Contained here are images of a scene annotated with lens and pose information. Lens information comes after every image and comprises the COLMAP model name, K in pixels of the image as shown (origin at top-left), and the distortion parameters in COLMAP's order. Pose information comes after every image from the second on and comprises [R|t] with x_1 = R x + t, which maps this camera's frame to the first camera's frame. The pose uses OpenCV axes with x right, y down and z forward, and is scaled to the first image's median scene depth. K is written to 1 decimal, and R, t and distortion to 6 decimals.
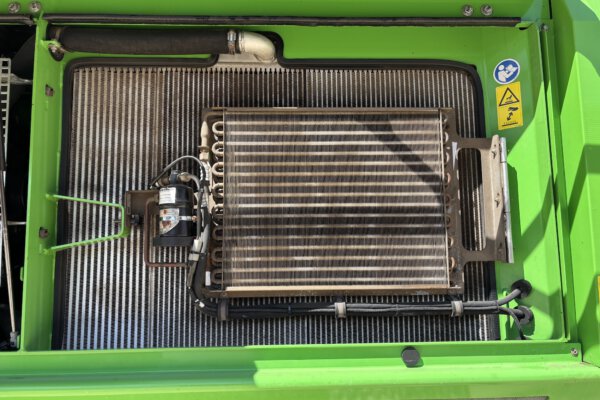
lens RADIAL K [[458.7, 0, 298.6], [0, 458.7, 202.8], [0, 0, 1]] dist [0.047932, -0.049918]
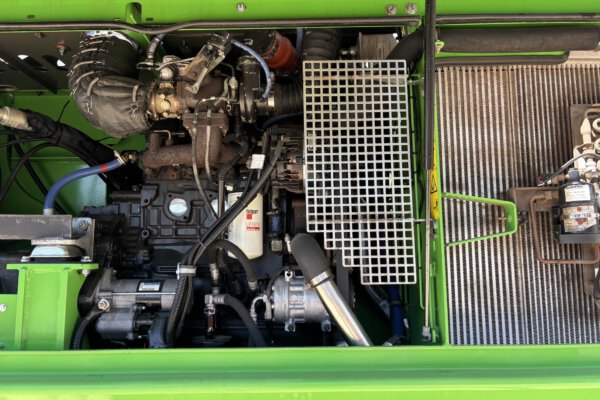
lens RADIAL K [[458.7, 0, 298.5], [0, 458.7, 199.1], [0, 0, 1]] dist [0.047932, -0.049918]
pose [[0.999391, -0.002313, -0.034817, -0.747984], [0.002263, 0.999996, -0.001461, -0.001670], [0.034820, 0.001381, 0.999393, -0.023567]]
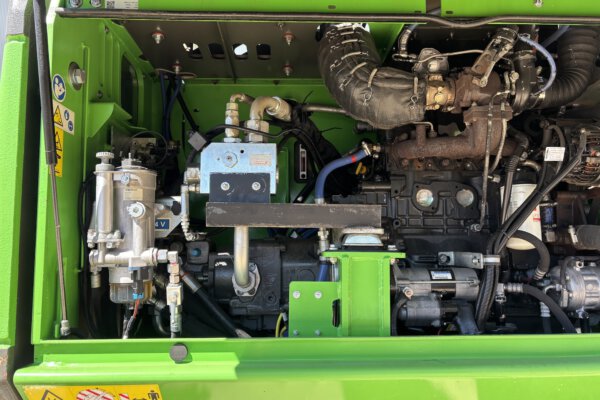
lens RADIAL K [[458.7, 0, 299.4], [0, 458.7, 198.8], [0, 0, 1]] dist [0.047932, -0.049918]
pose [[0.999753, 0.007353, 0.020978, -1.348302], [-0.007758, 0.999784, 0.019289, -0.001324], [-0.020832, -0.019447, 0.999594, -0.046716]]
